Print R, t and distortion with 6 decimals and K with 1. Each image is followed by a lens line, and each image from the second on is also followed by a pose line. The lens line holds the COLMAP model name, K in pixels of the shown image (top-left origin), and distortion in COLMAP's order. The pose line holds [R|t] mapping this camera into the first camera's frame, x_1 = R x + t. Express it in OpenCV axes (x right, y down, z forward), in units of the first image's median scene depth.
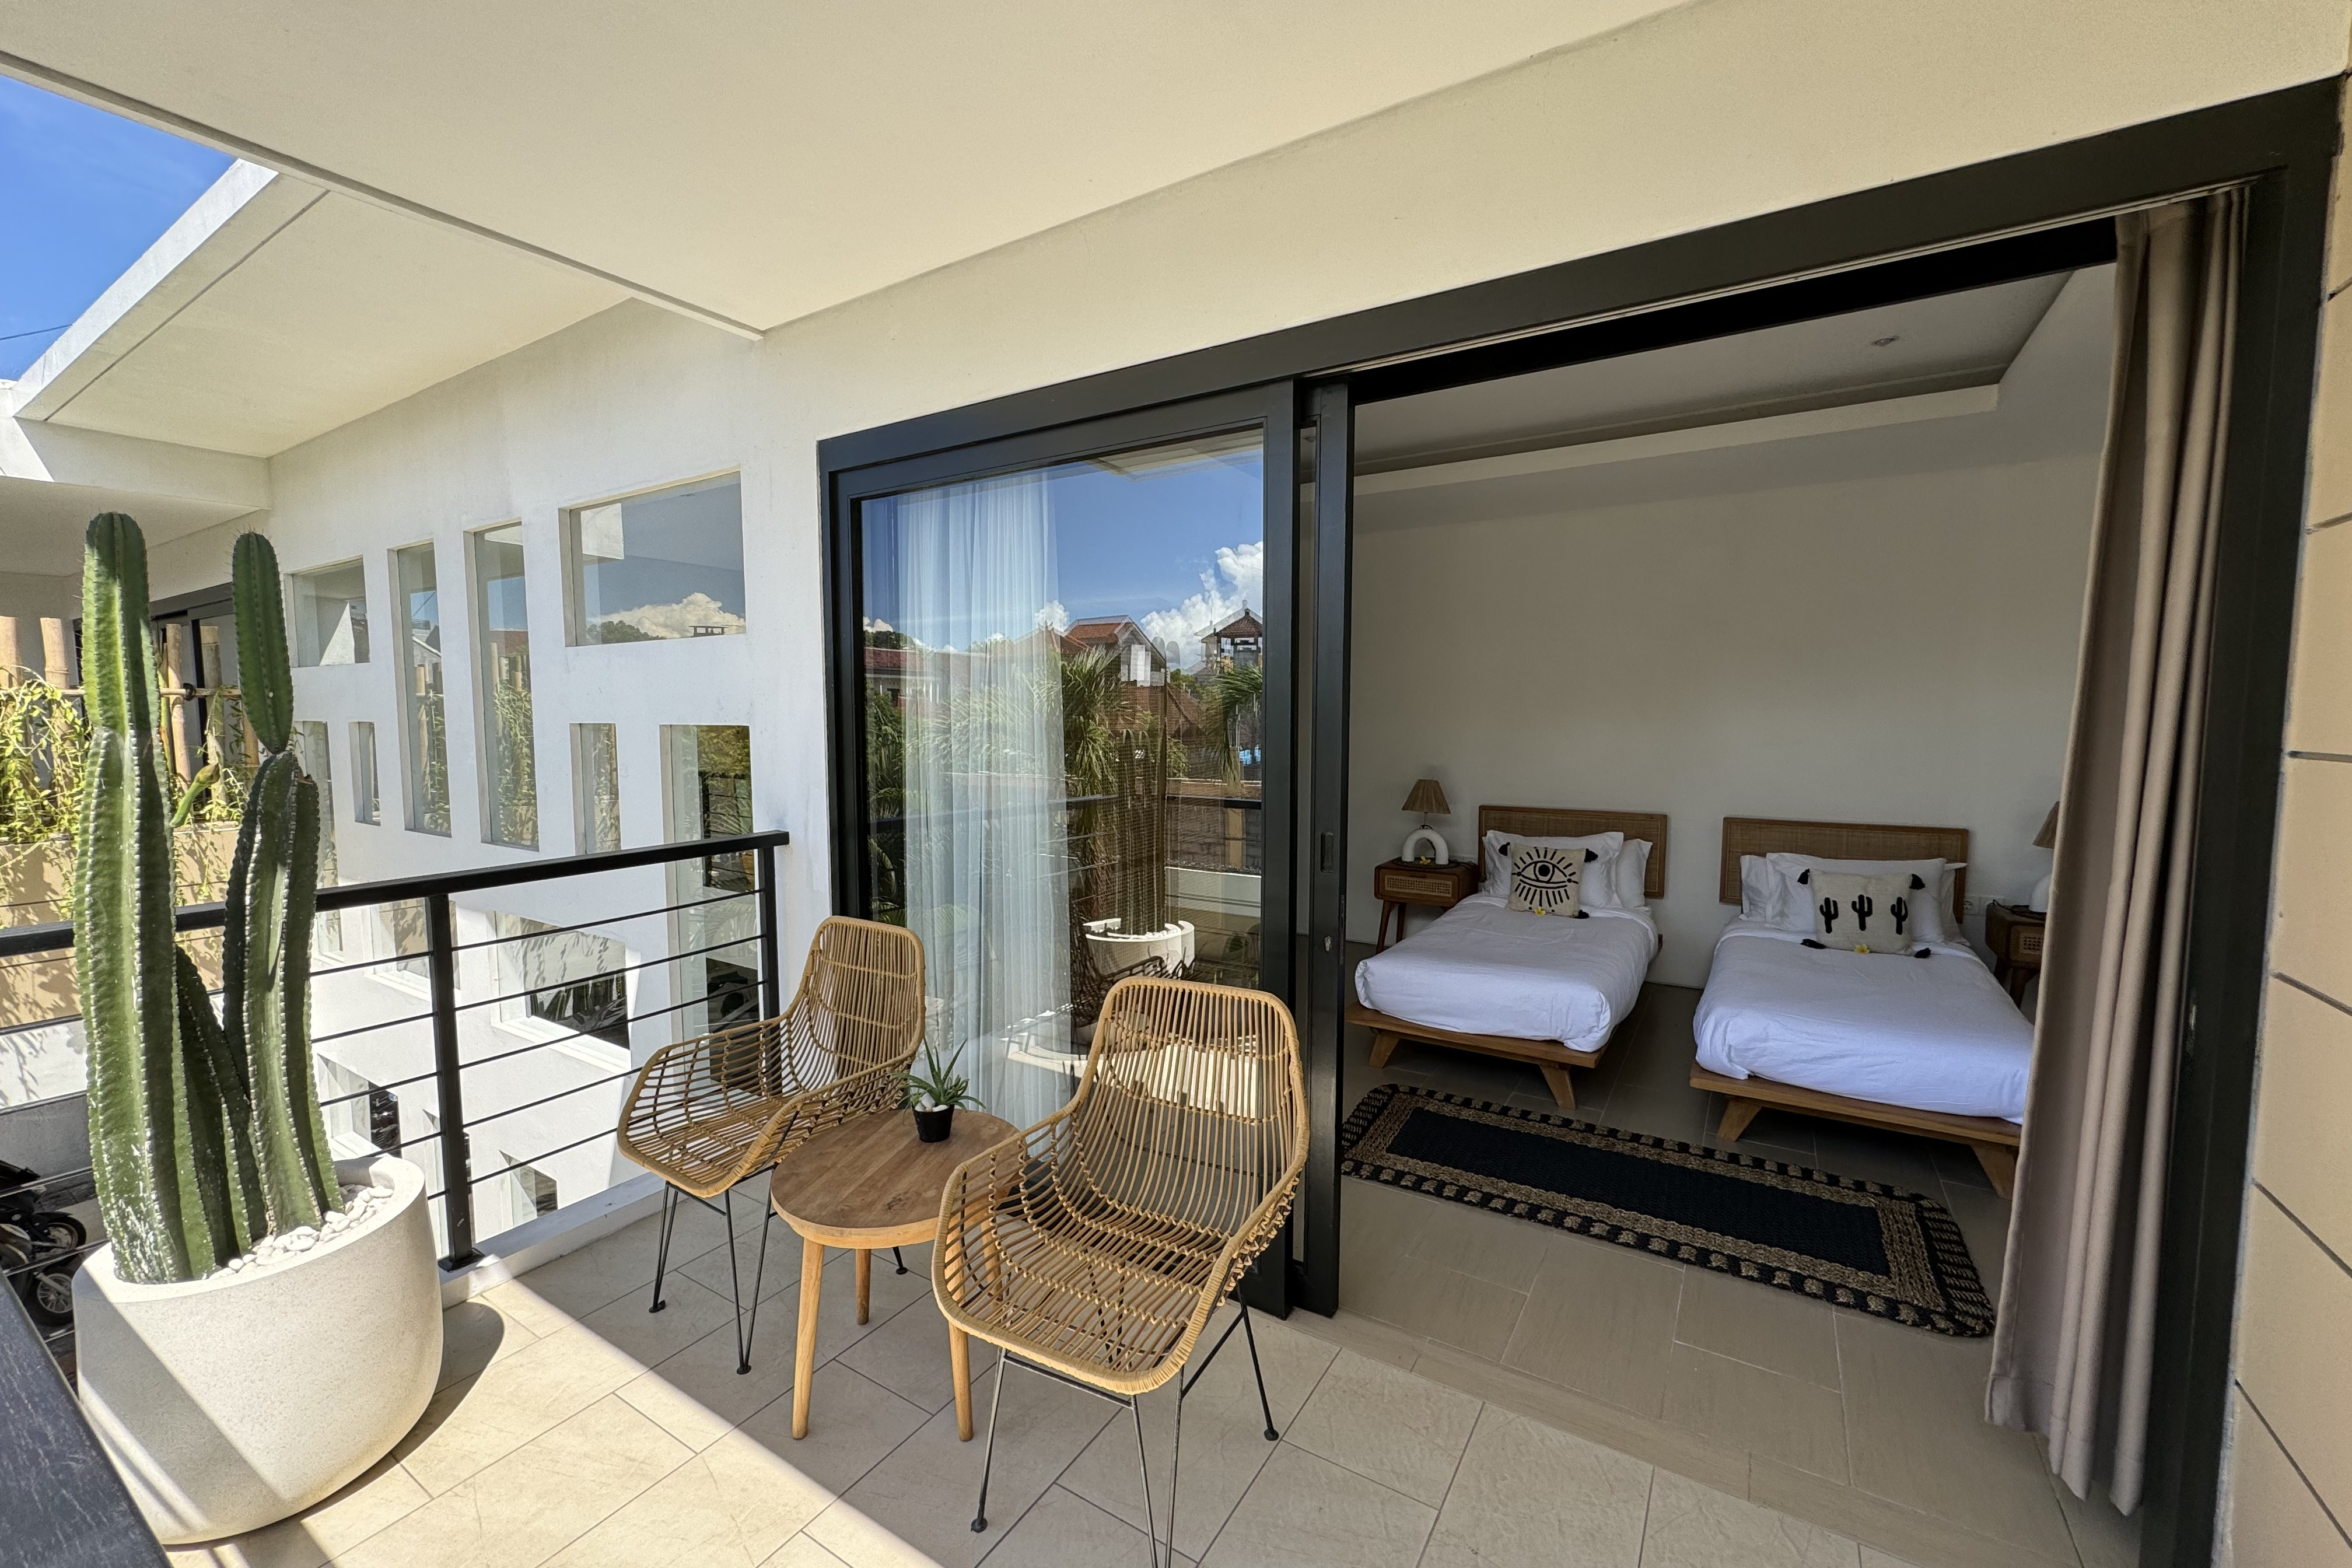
lens RADIAL K [[937.8, 0, 1176.0], [0, 937.8, 784.0], [0, 0, 1]] dist [-0.000464, 0.000072]
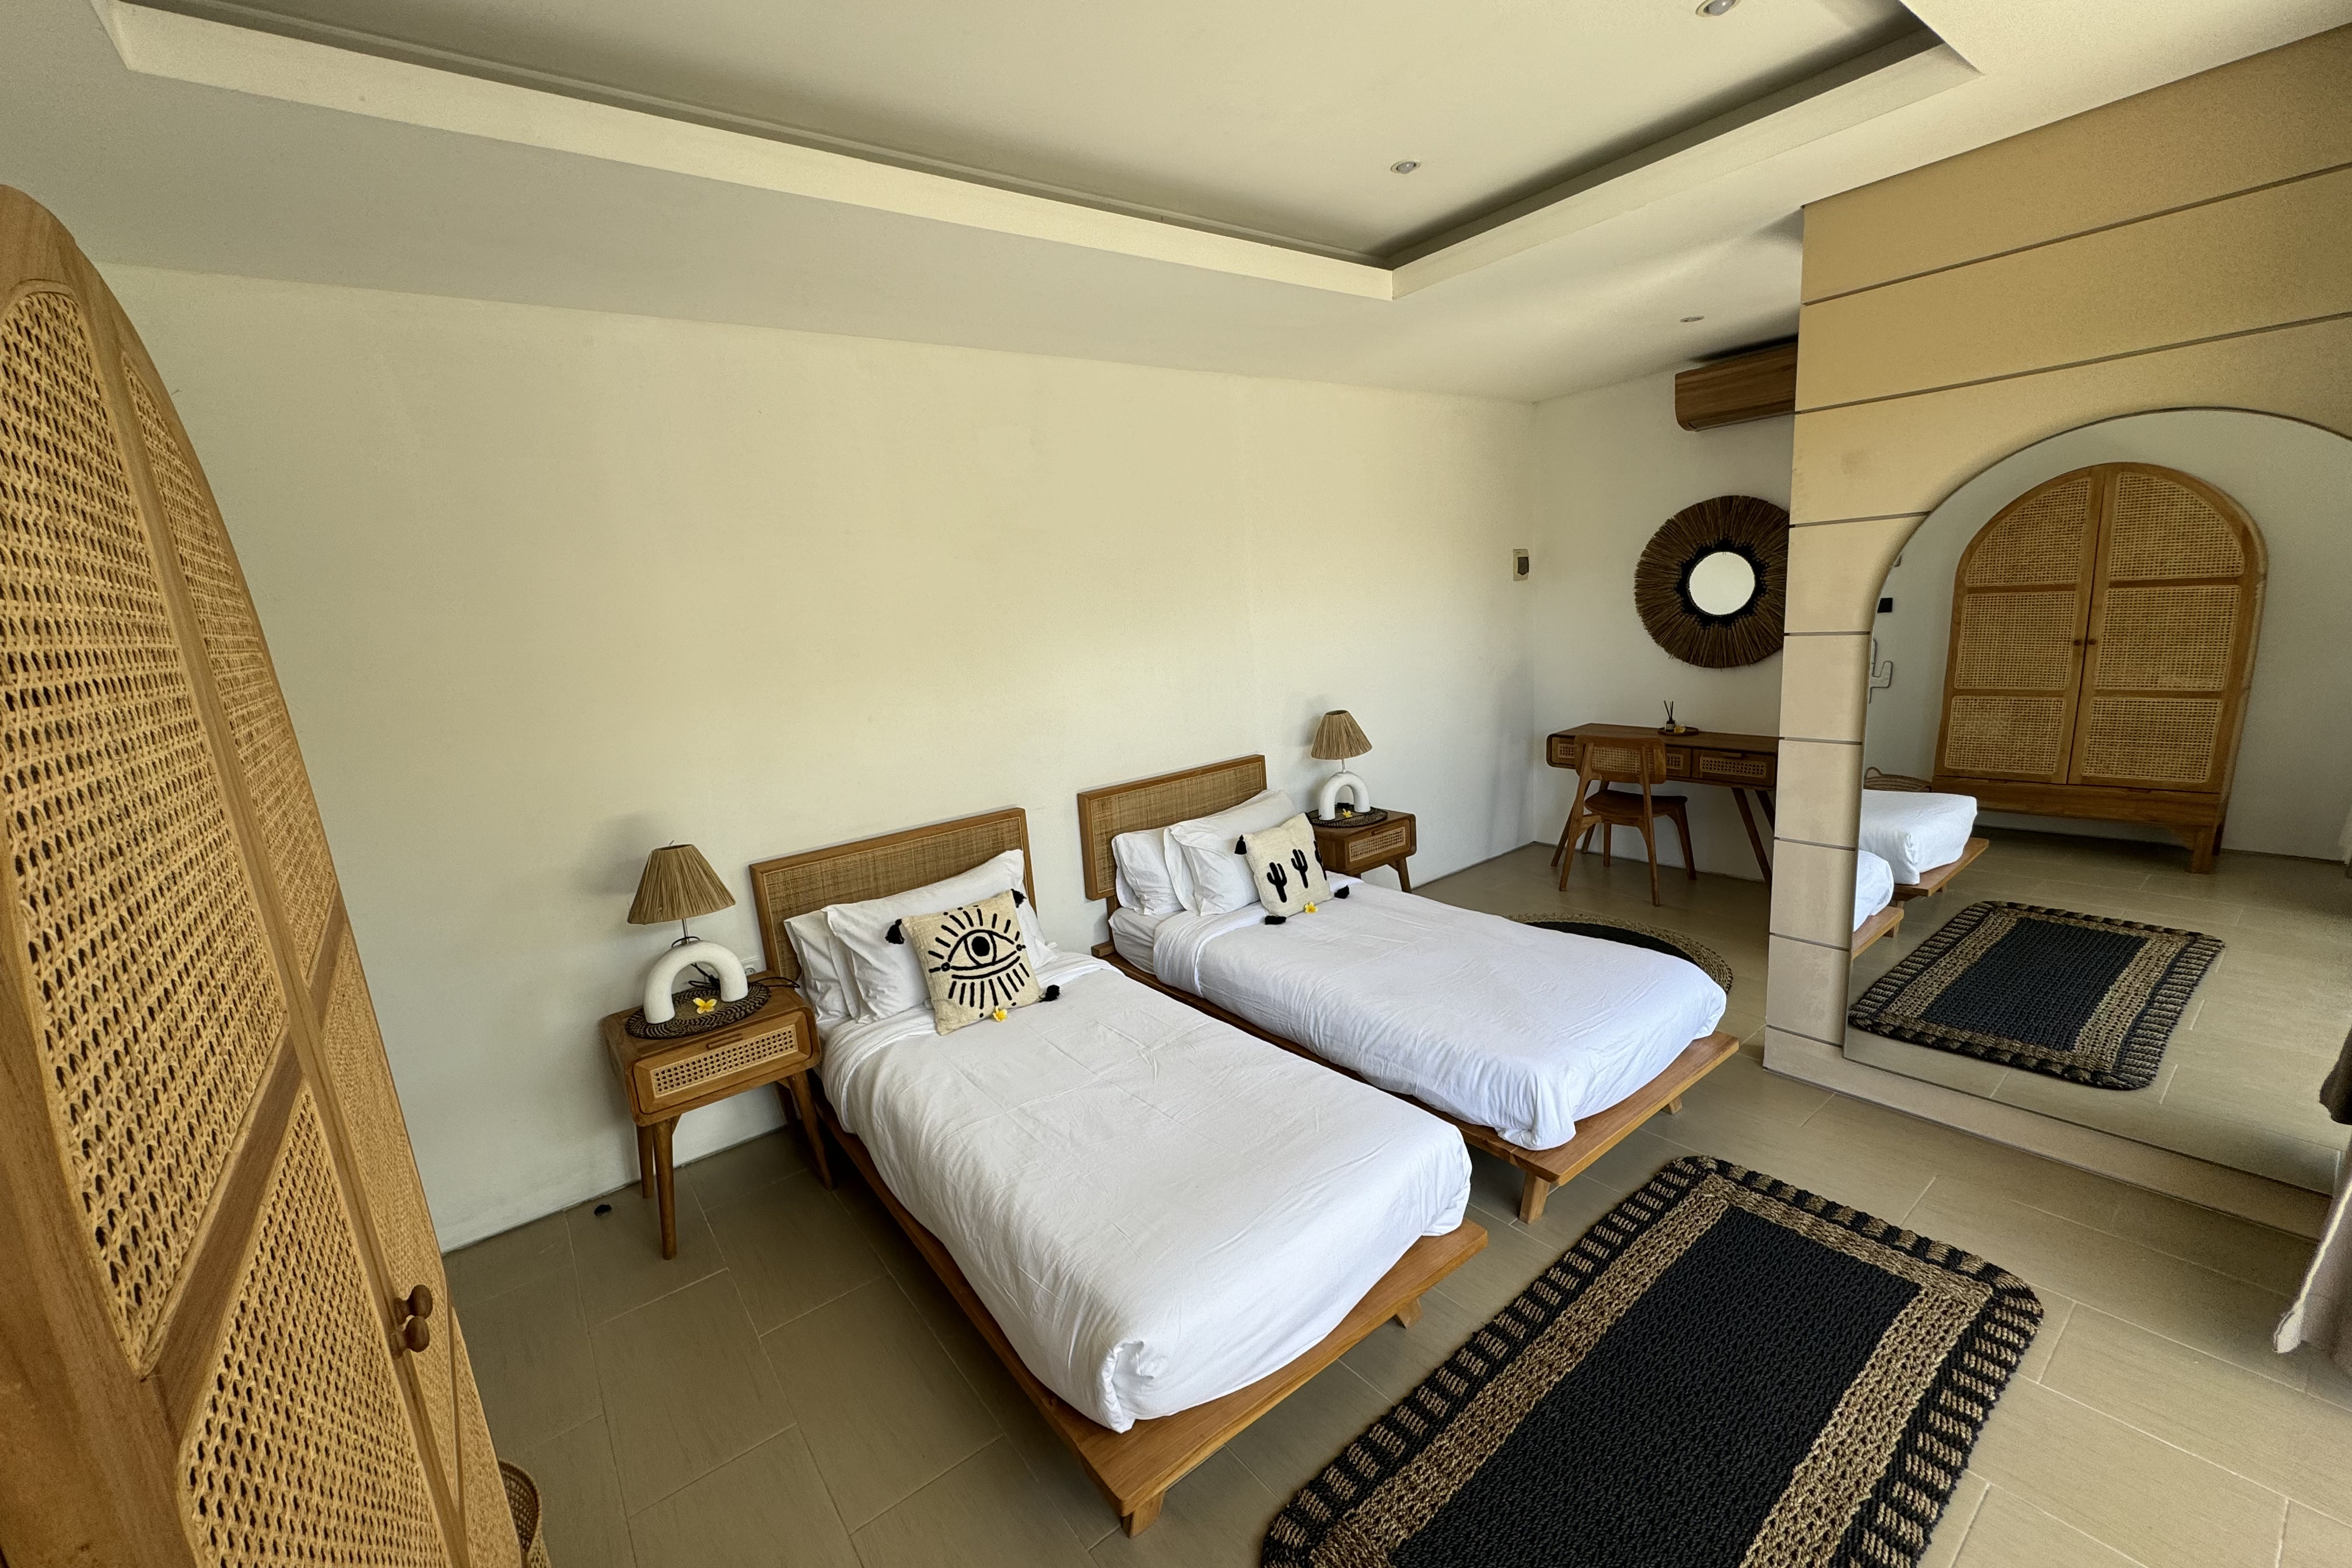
lens RADIAL K [[937.8, 0, 1176.0], [0, 937.8, 784.0], [0, 0, 1]] dist [-0.000464, 0.000072]
pose [[0.353142, -0.210471, 0.911588, -0.107151], [0.150419, 0.974464, 0.166717, -0.106690], [-0.923399, 0.078245, 0.375783, 0.755202]]
